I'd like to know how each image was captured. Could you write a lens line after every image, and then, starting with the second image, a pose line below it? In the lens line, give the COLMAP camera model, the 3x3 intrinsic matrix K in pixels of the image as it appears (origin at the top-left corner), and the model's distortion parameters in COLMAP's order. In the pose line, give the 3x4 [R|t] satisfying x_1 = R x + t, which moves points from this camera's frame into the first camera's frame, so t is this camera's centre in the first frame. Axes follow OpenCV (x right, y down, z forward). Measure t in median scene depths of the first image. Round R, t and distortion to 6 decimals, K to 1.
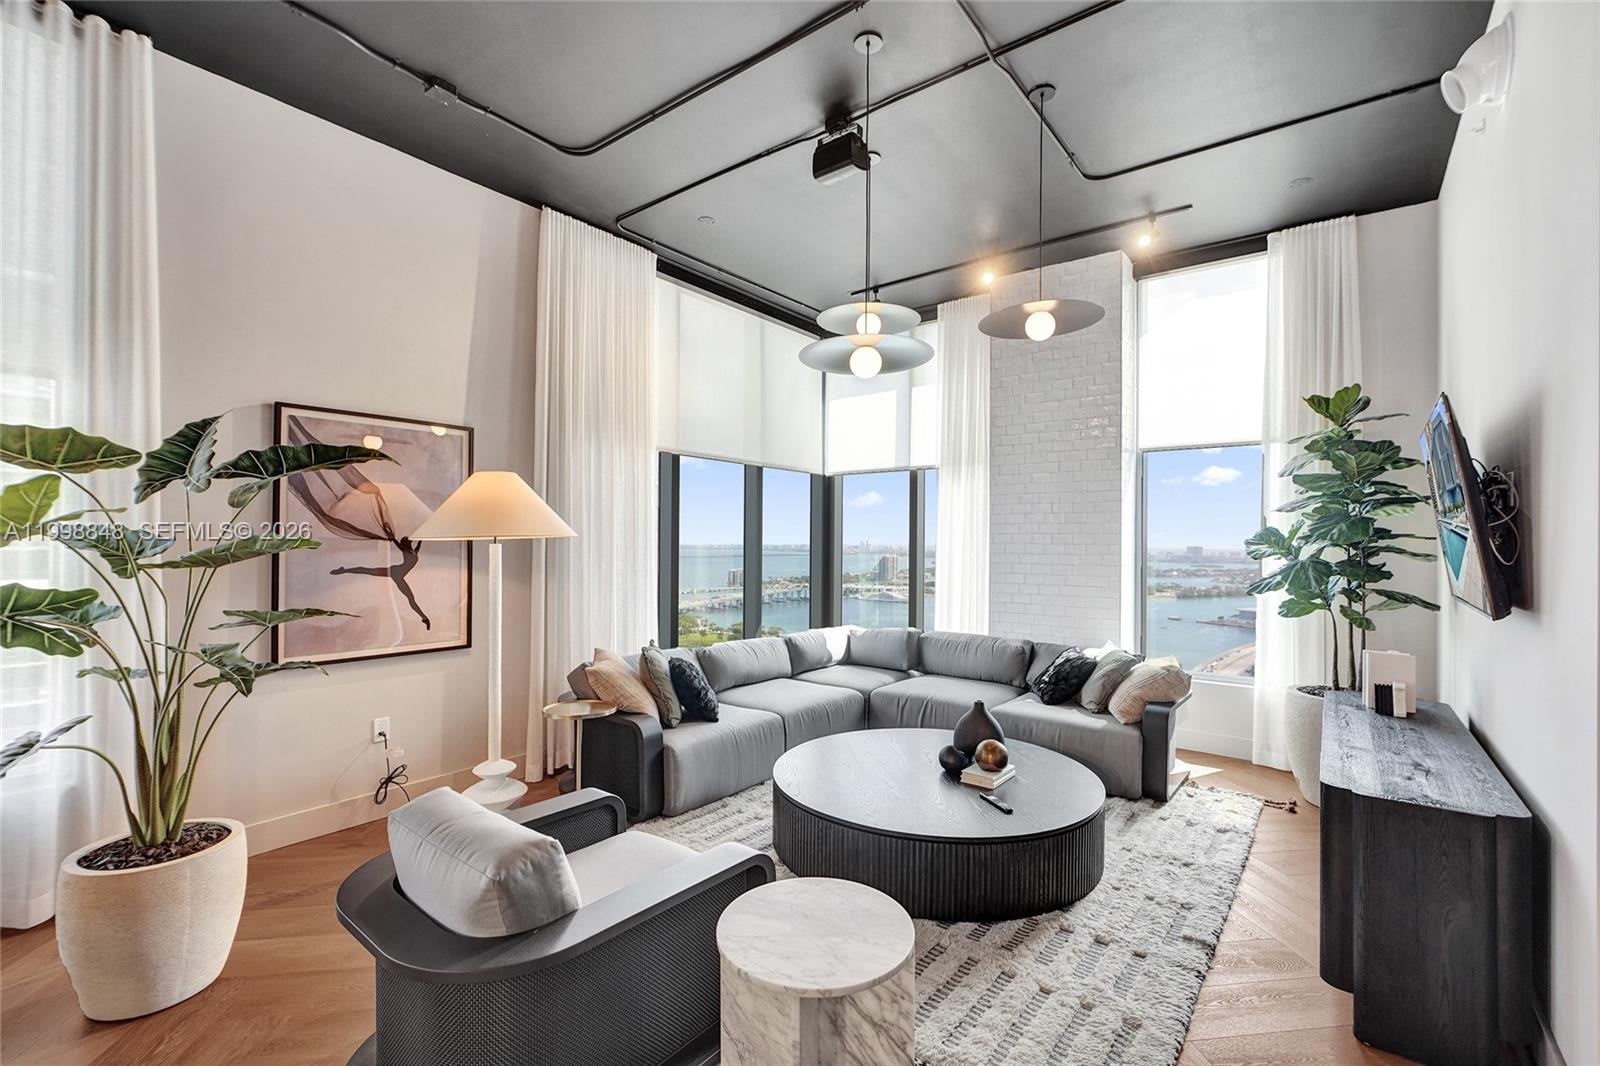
lens RADIAL K [[702.5, 0, 809.7], [0, 702.5, 535.3], [0, 0, 1]] dist [-0.009487, 0.001003]
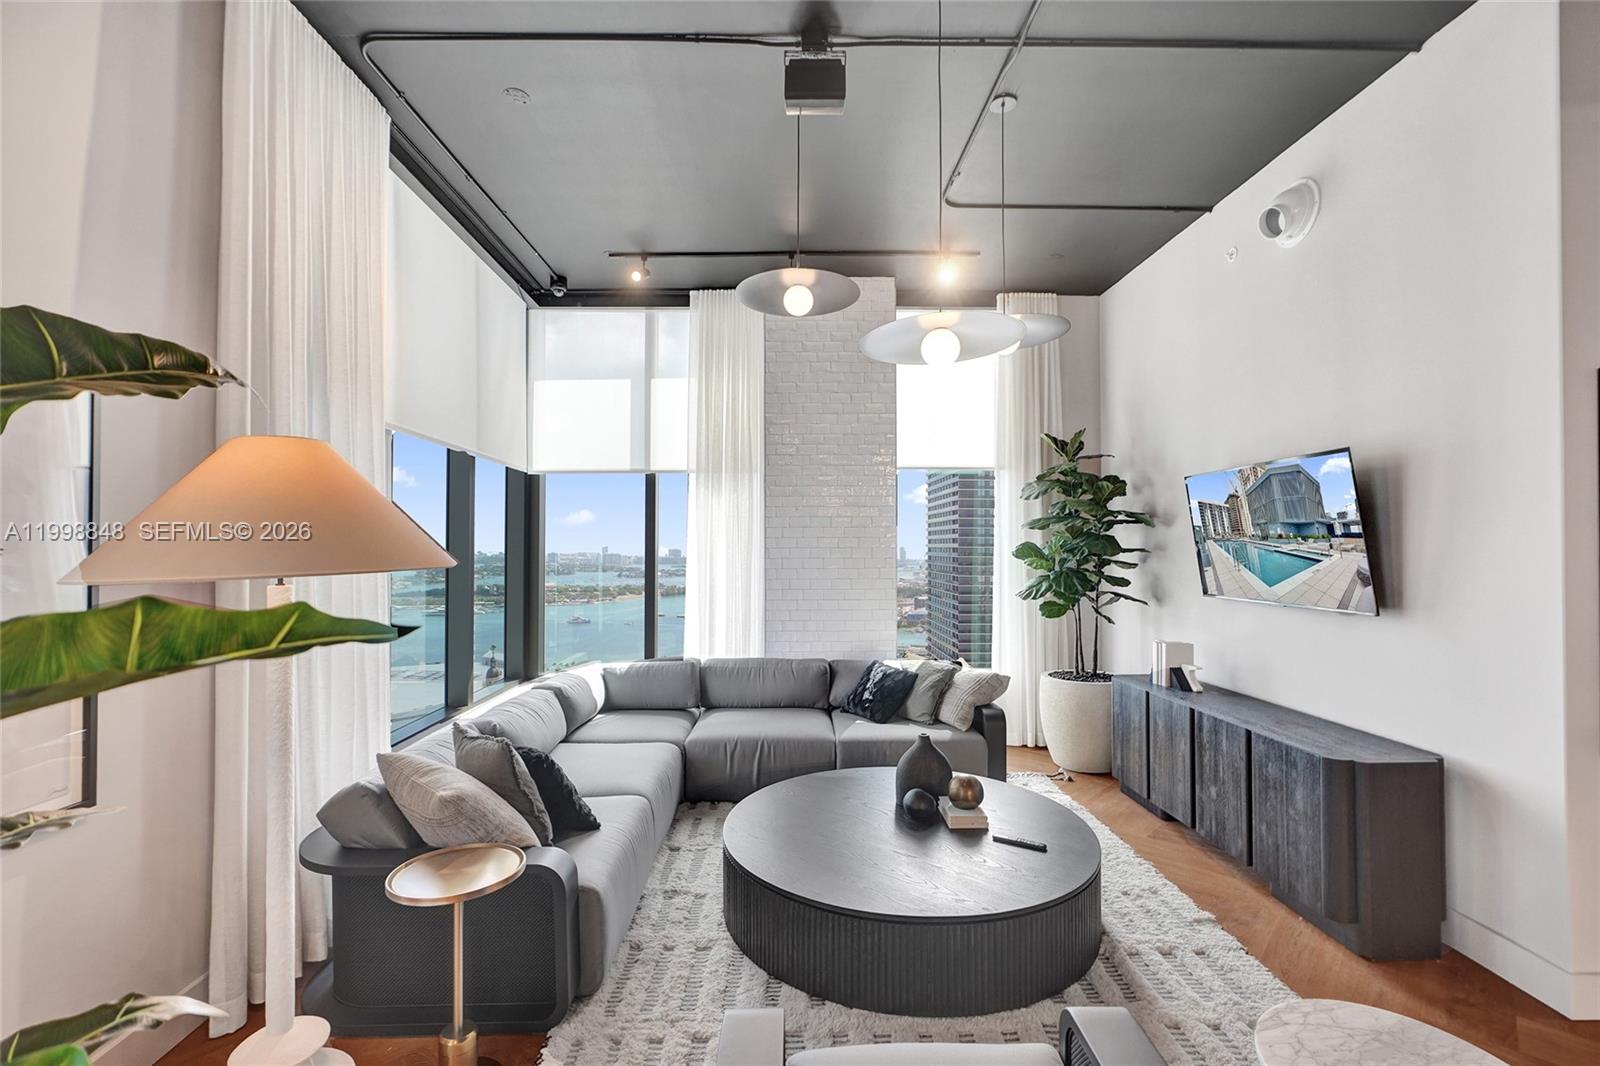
lens RADIAL K [[702.5, 0, 798.2], [0, 702.5, 541.8], [0, 0, 1]] dist [-0.009487, 0.001003]
pose [[0.778554, -0.003414, 0.627569, -0.367051], [0.001331, 0.999992, 0.003788, -0.017506], [-0.627576, -0.002114, 0.778552, 0.303014]]
